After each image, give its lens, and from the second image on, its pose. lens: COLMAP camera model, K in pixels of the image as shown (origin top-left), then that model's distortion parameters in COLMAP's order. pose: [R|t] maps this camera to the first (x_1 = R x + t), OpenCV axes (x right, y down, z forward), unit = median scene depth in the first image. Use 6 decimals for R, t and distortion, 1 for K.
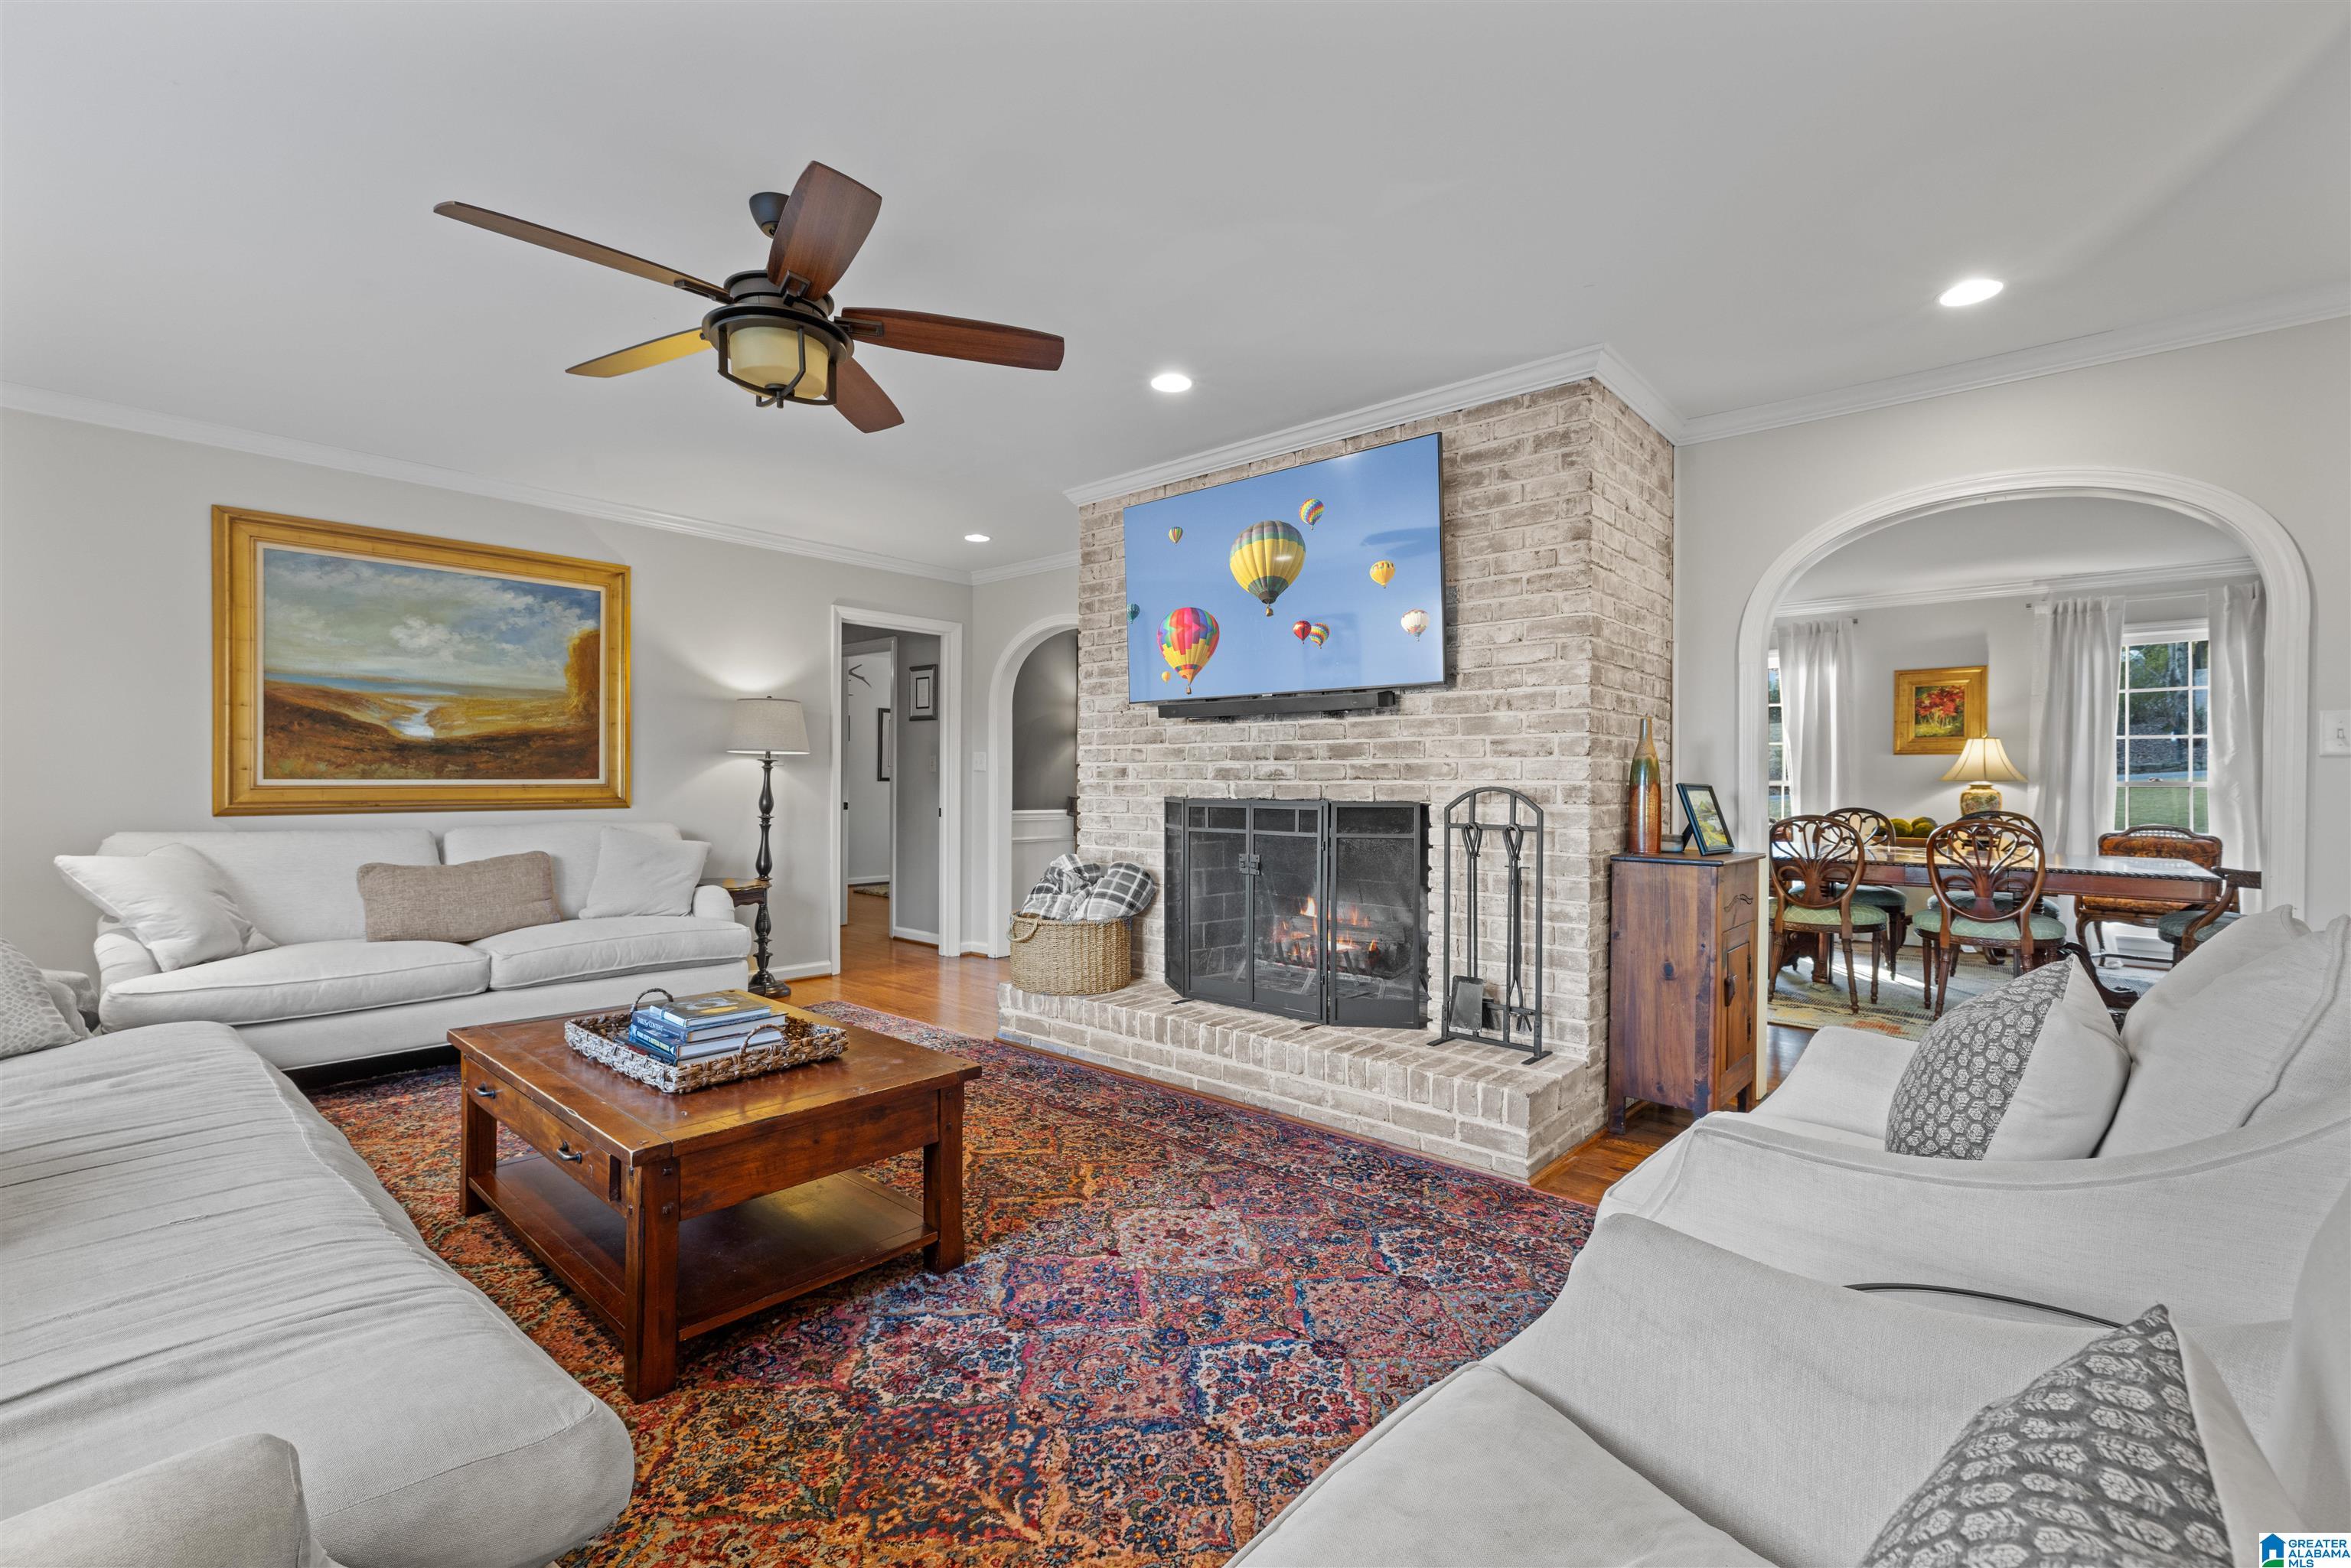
lens RADIAL K [[1024.3, 0, 1177.5], [0, 1024.3, 780.1], [0, 0, 1]] dist [0.002854, 0.000098]
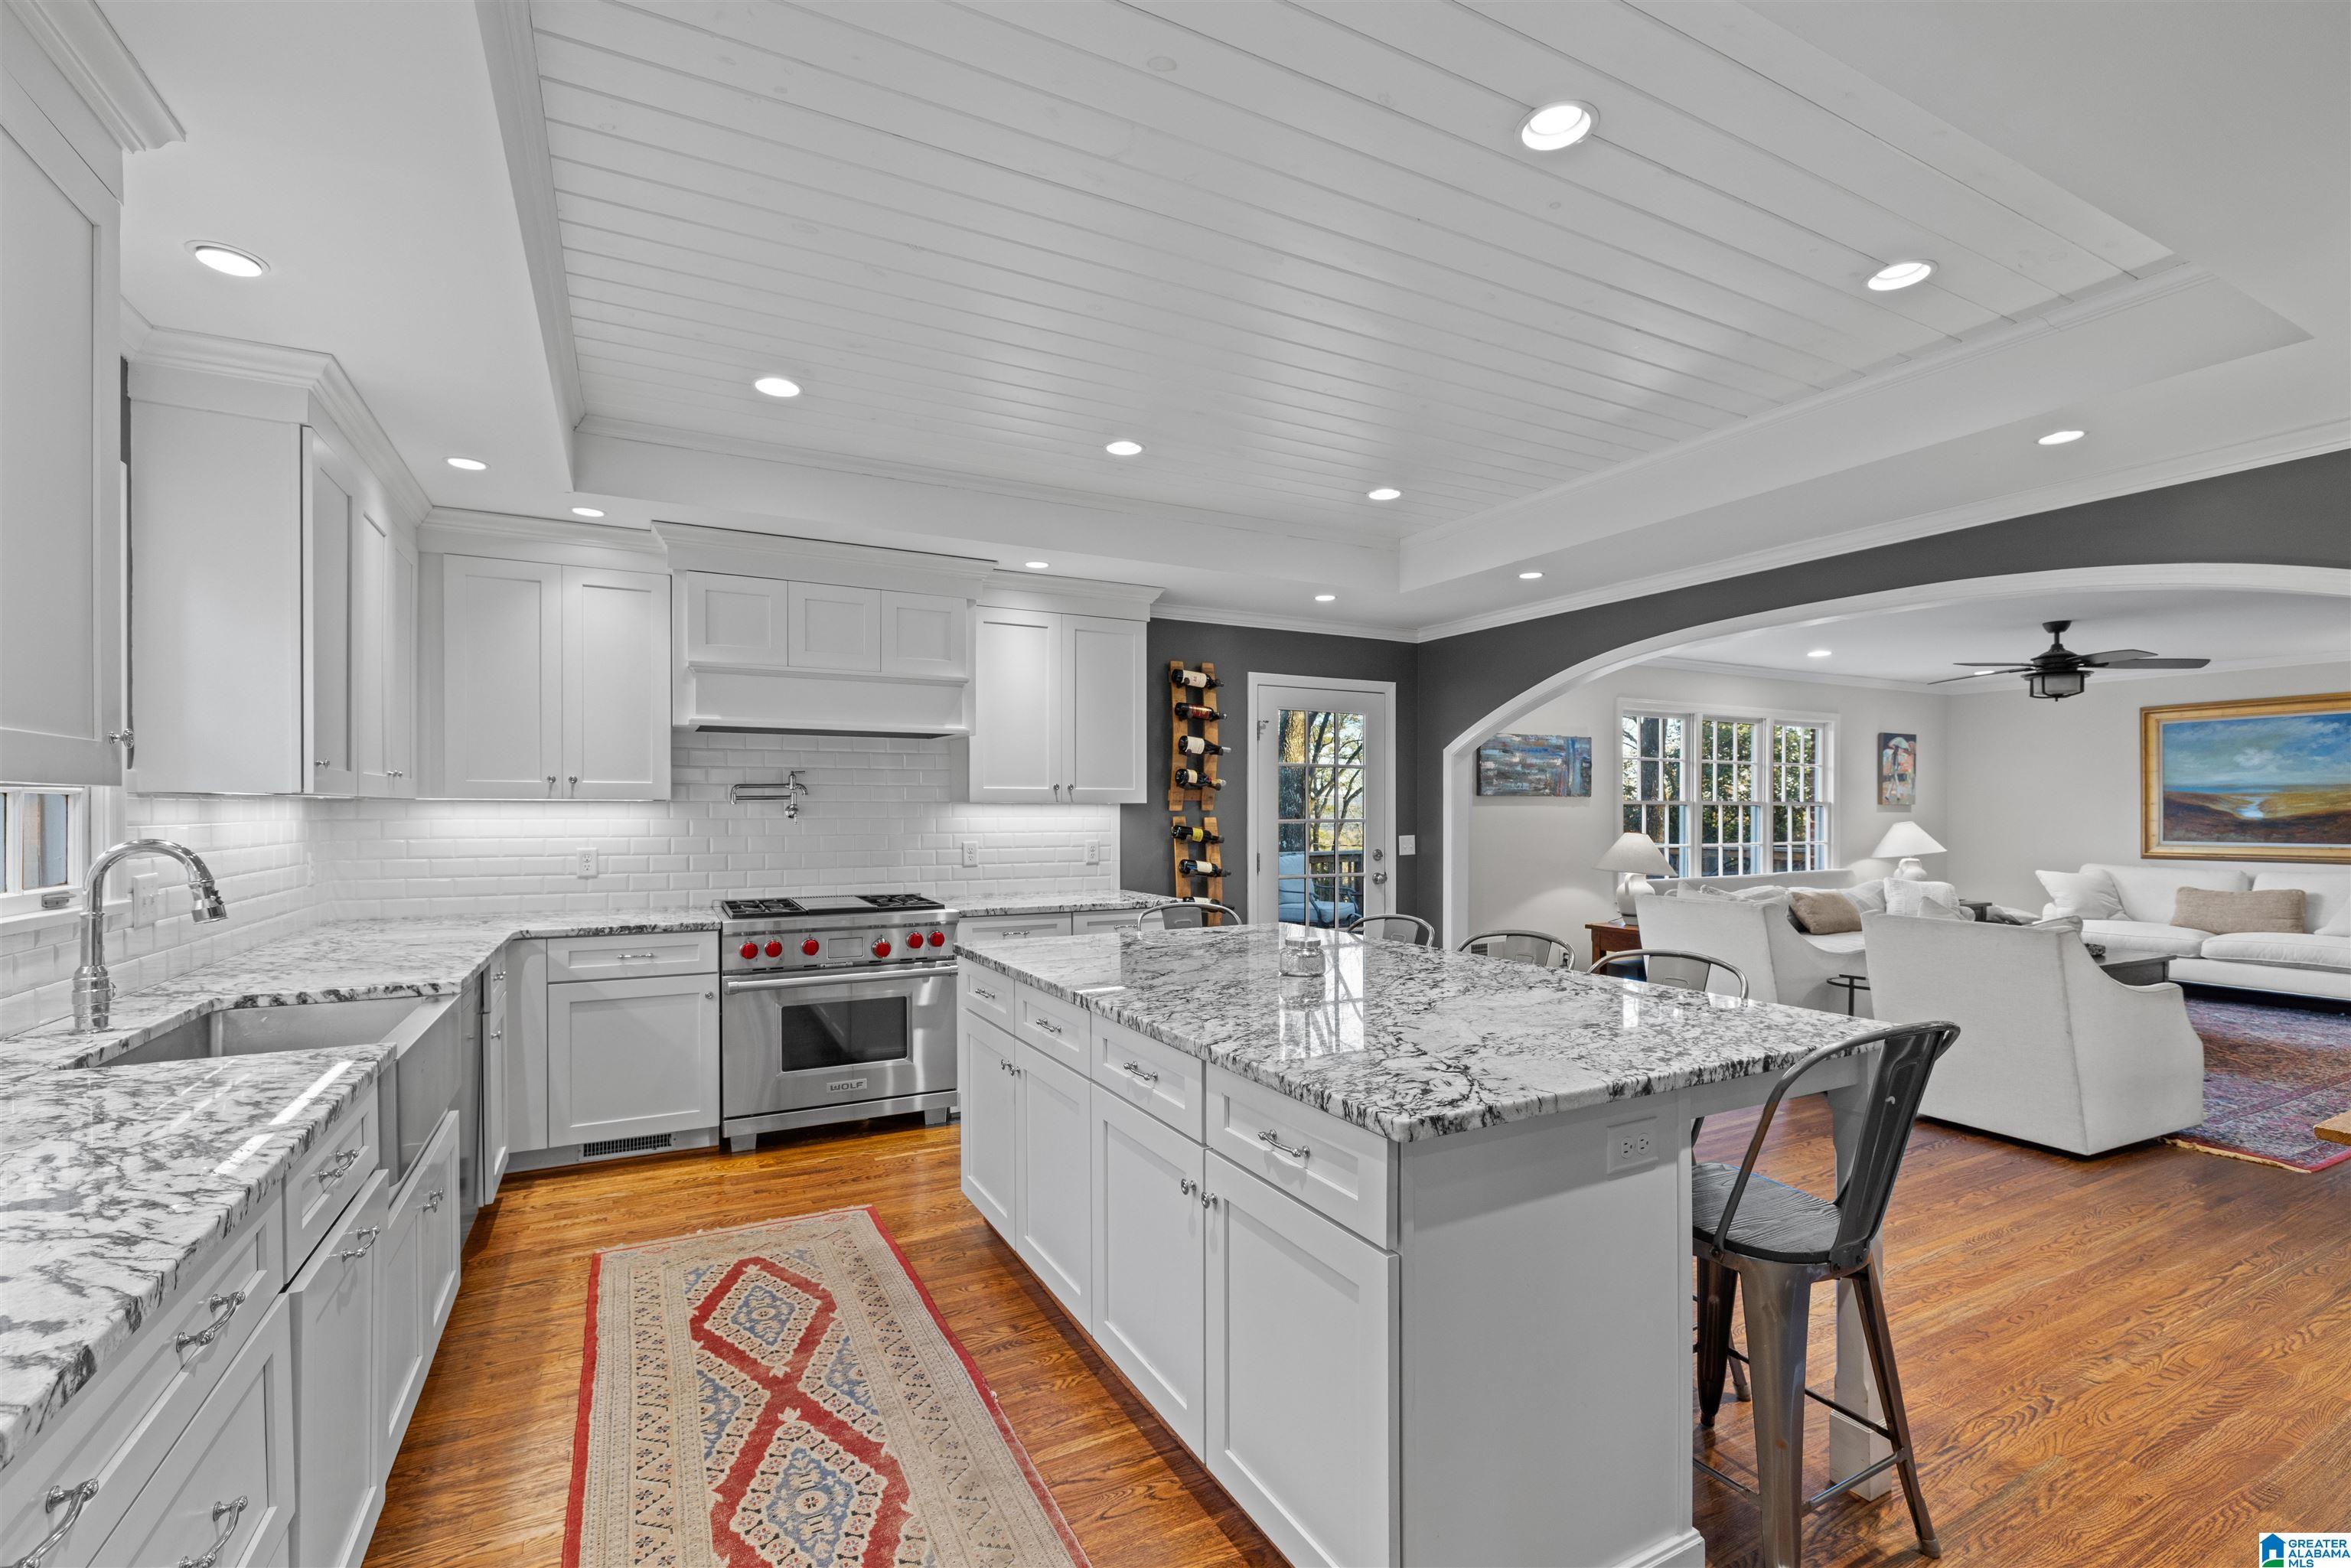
lens RADIAL K [[1024.3, 0, 1168.6], [0, 1024.3, 803.7], [0, 0, 1]] dist [0.002854, 0.000098]
pose [[-0.347917, -0.016343, -0.937383, 1.498991], [-0.001556, 0.999857, -0.016855, -0.033748], [0.937524, -0.004406, -0.347892, -0.098304]]
